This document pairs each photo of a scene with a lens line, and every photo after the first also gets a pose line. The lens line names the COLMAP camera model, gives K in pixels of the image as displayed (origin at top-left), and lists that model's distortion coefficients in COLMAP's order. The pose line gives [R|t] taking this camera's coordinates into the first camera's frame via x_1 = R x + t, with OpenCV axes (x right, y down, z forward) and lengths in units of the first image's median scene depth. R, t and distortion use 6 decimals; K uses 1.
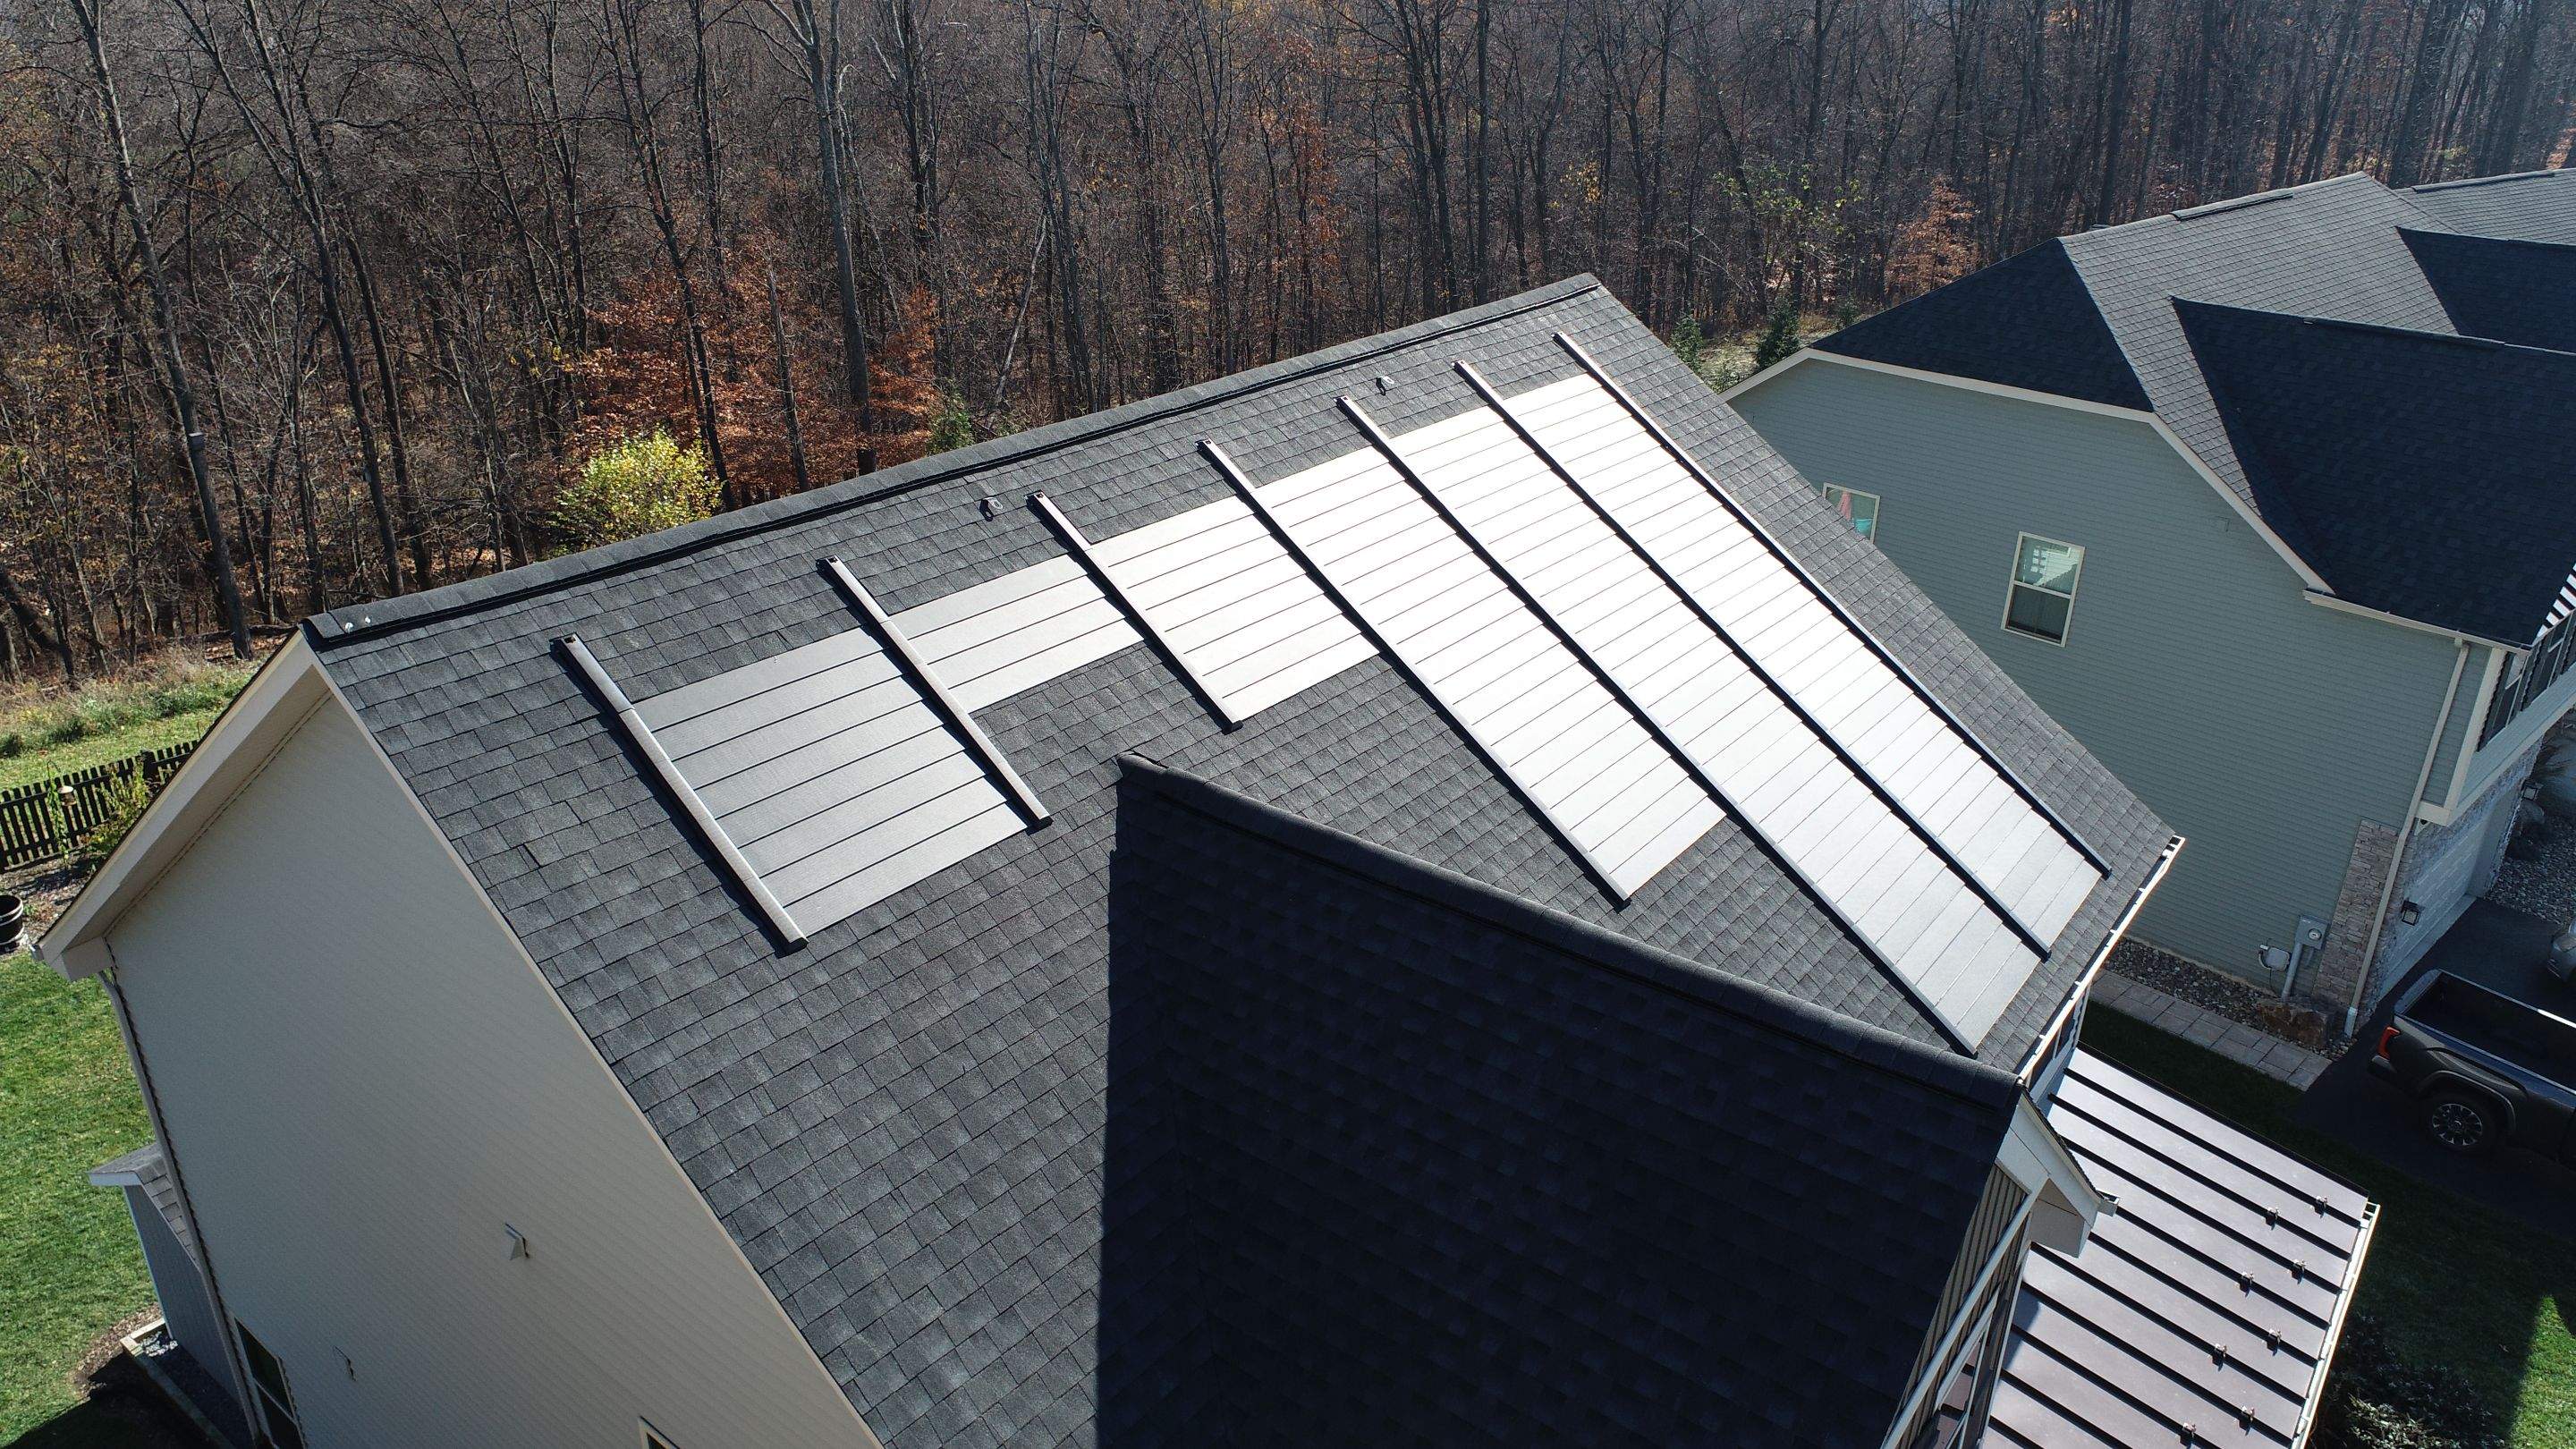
lens RADIAL K [[1733.5, 0, 1278.5], [0, 1733.5, 725.4], [0, 0, 1]] dist [-0.004254, 0.002611]
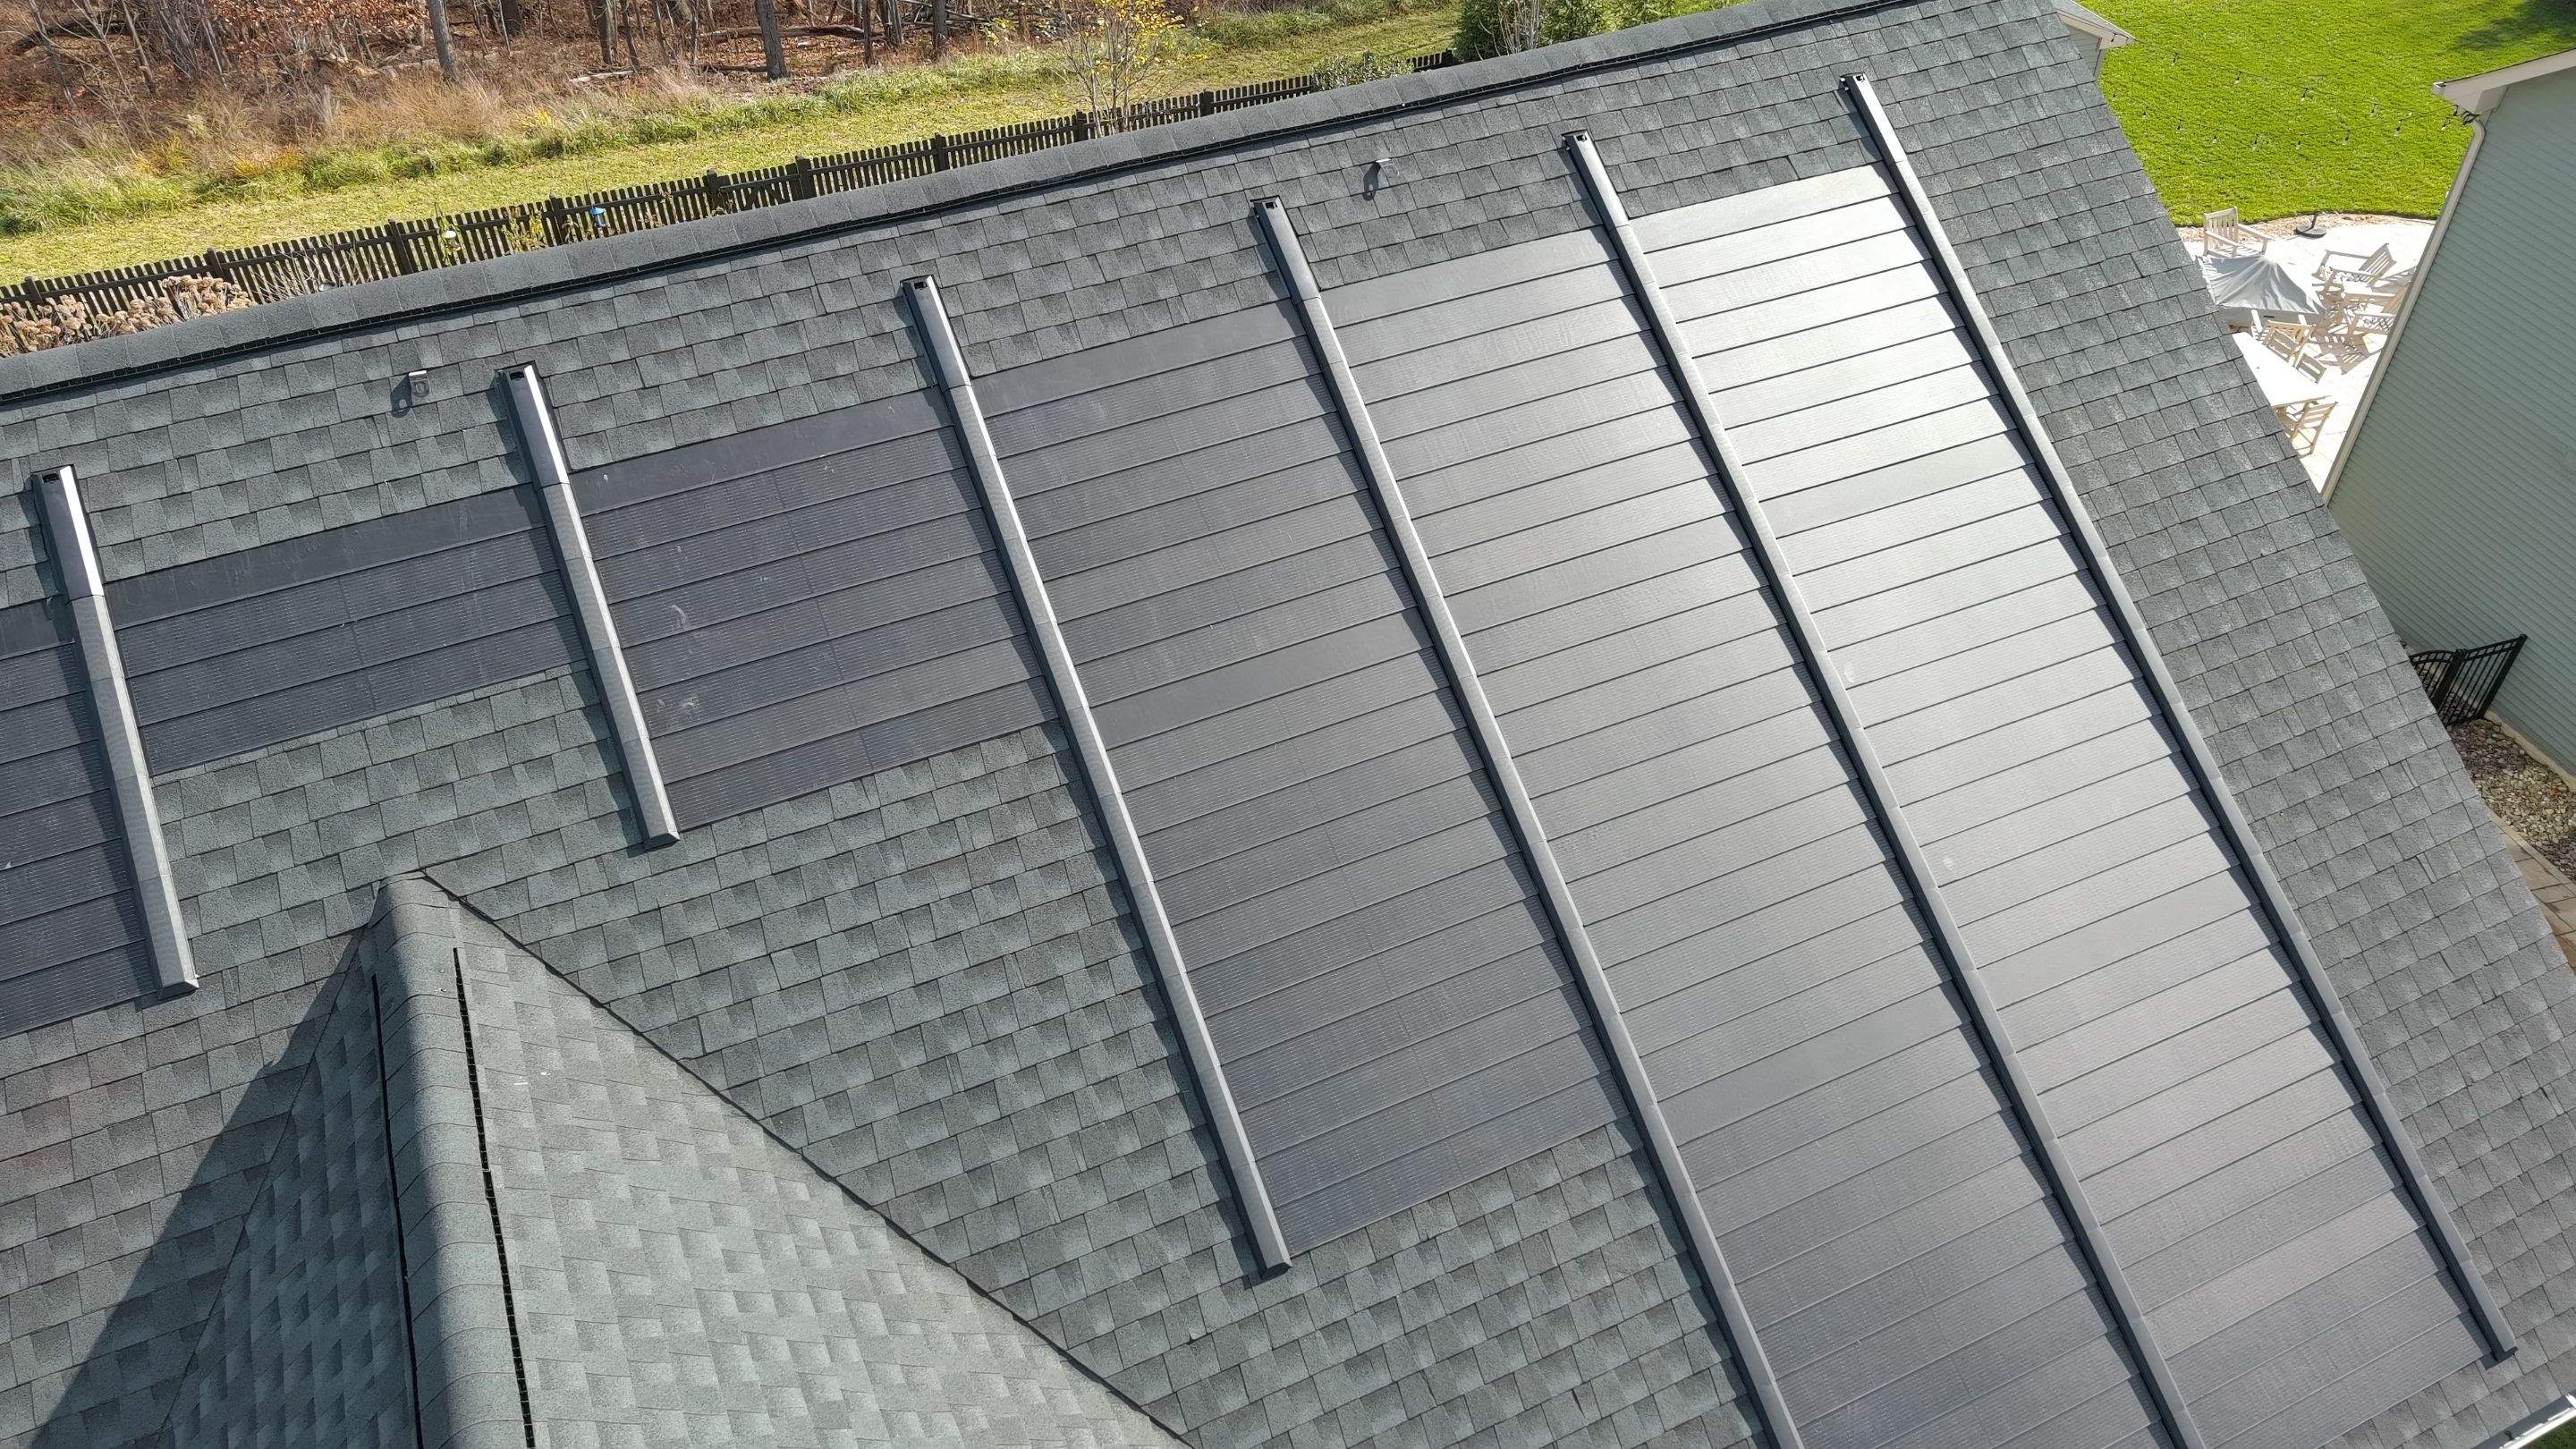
lens RADIAL K [[1845.8, 0, 1285.1], [0, 1845.8, 717.5], [0, 0, 1]] dist [0.043091, -0.048151]
pose [[0.893706, 0.276818, -0.353075, 0.342132], [-0.164059, 0.934100, 0.317084, -0.248537], [0.417582, -0.225455, 0.880225, 0.453133]]
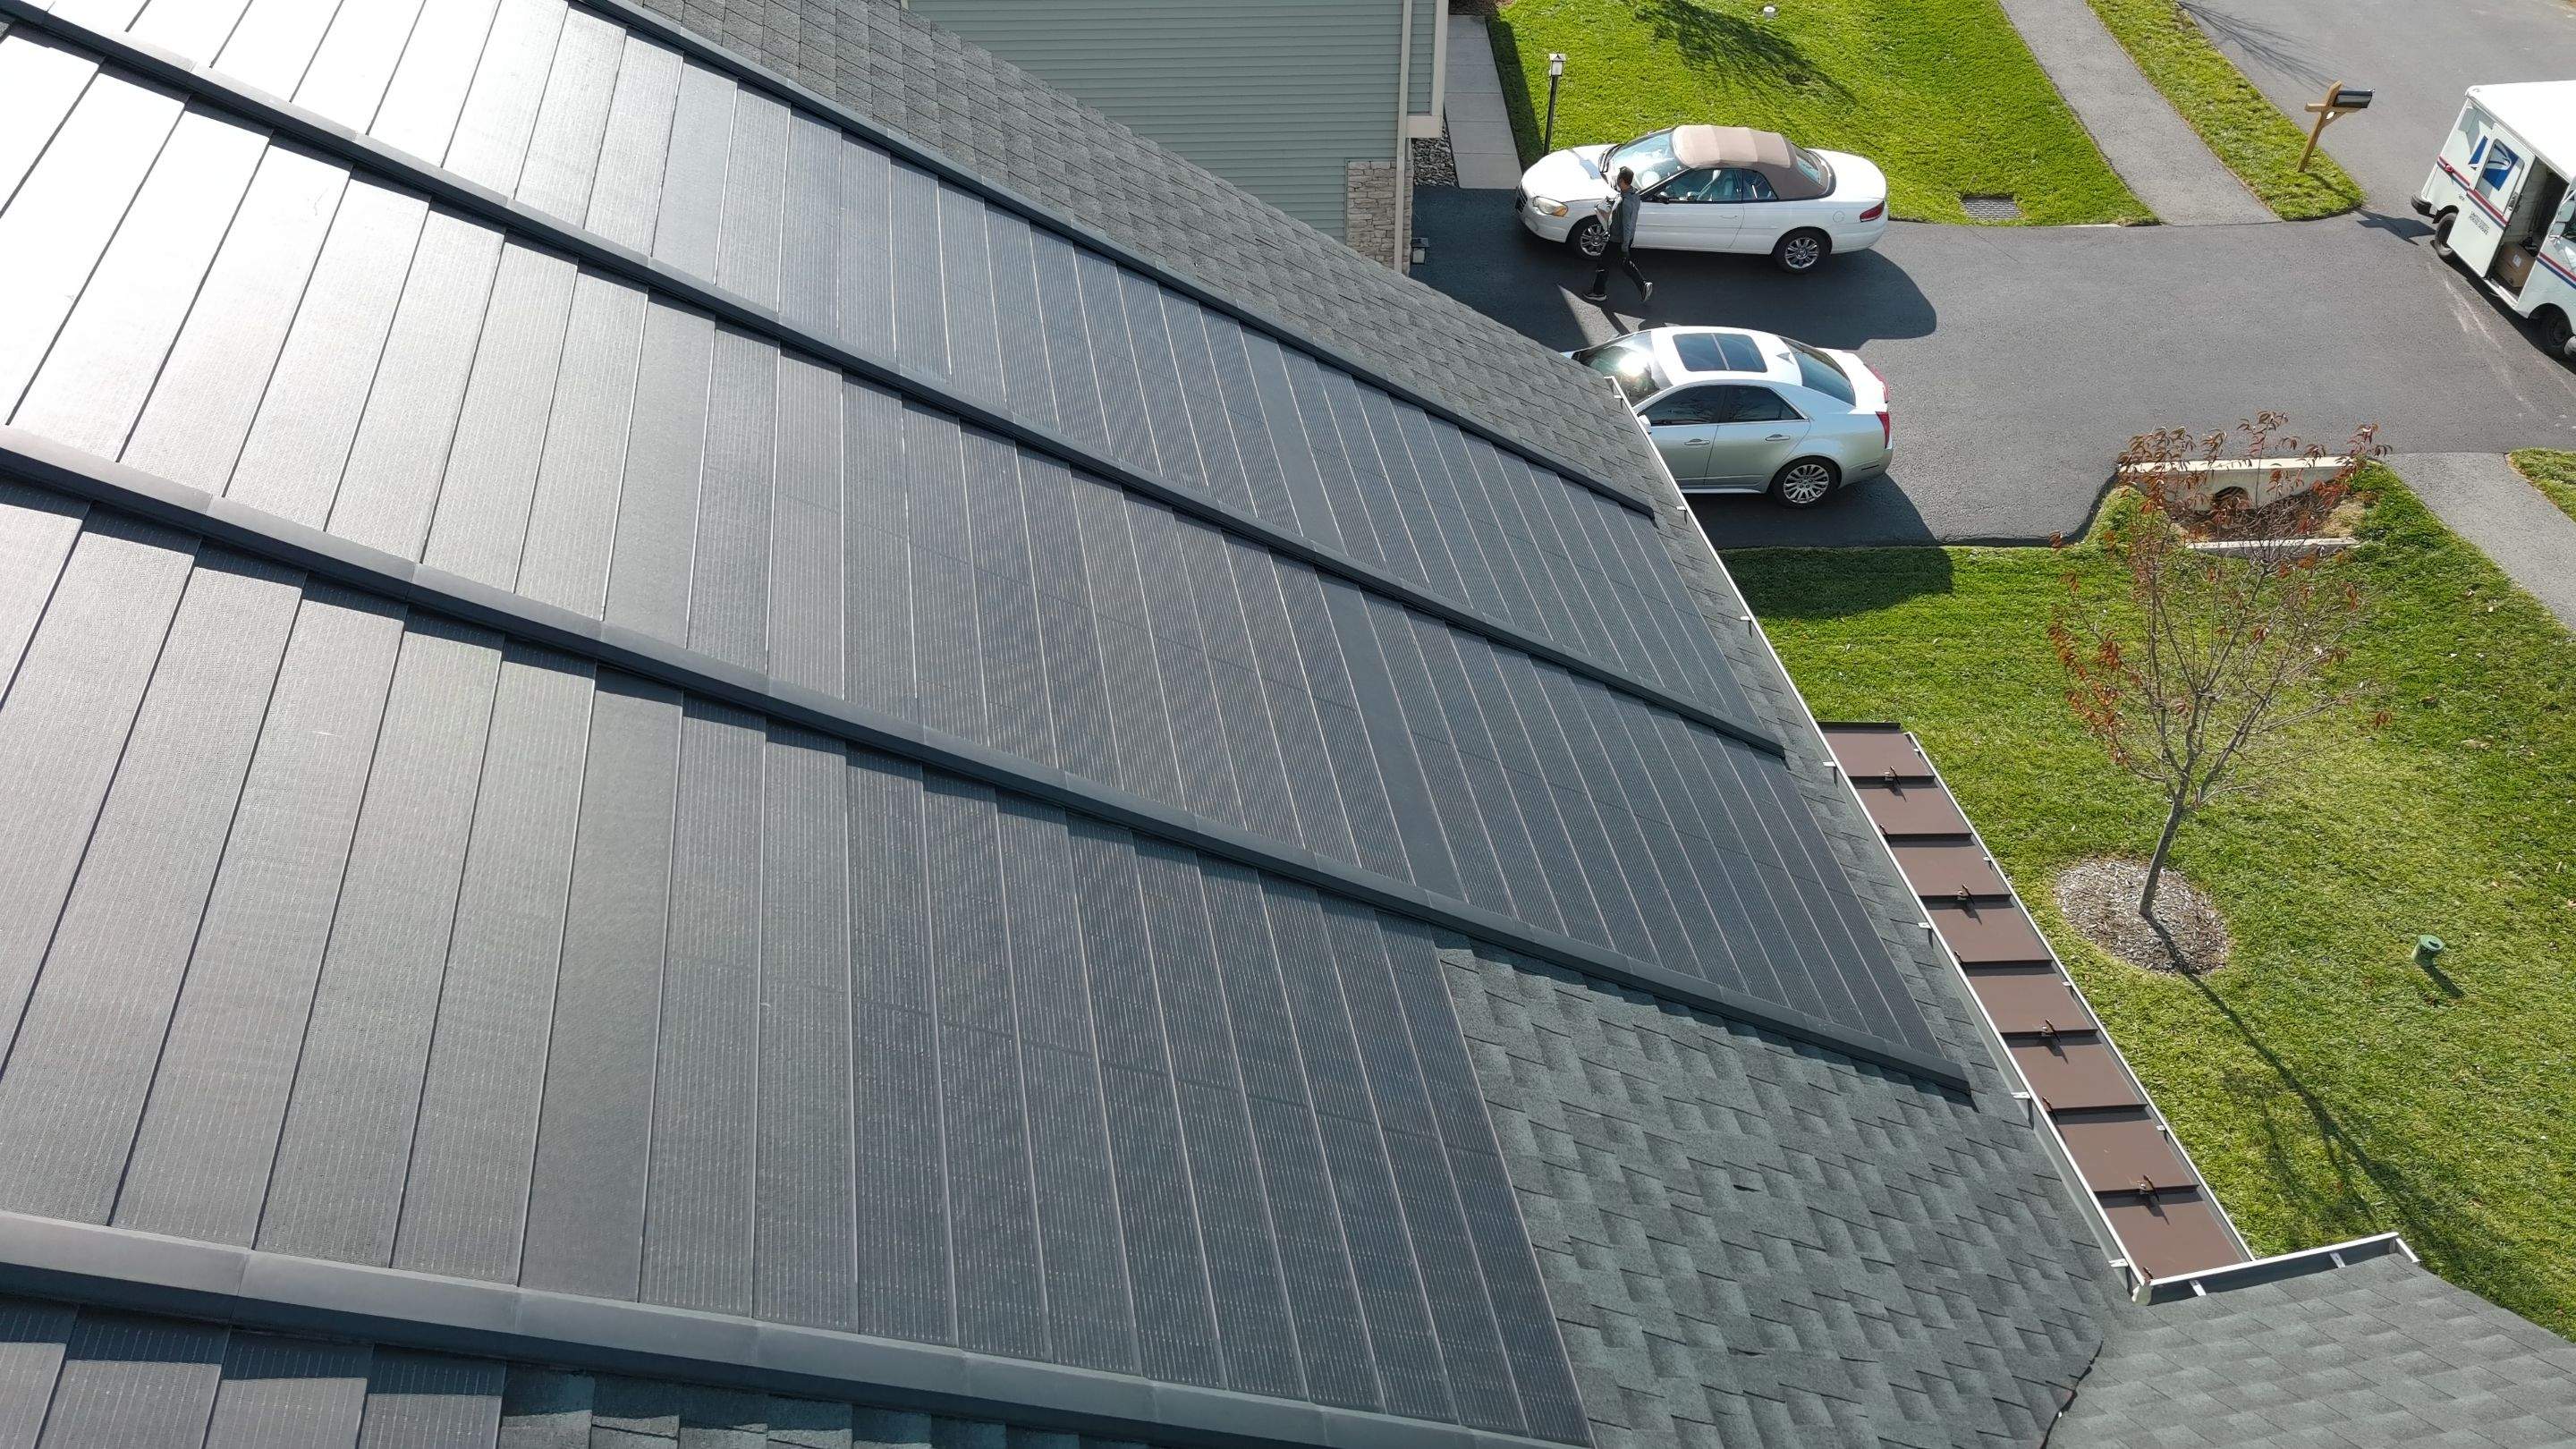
lens RADIAL K [[1838.8, 0, 1288.0], [0, 1838.8, 724.5], [0, 0, 1]] dist [0.007213, 0.003479]
pose [[0.656418, -0.522012, 0.544628, 0.038800], [0.322921, 0.846881, 0.422510, -0.175303], [-0.681790, -0.101472, 0.724476, 0.735840]]
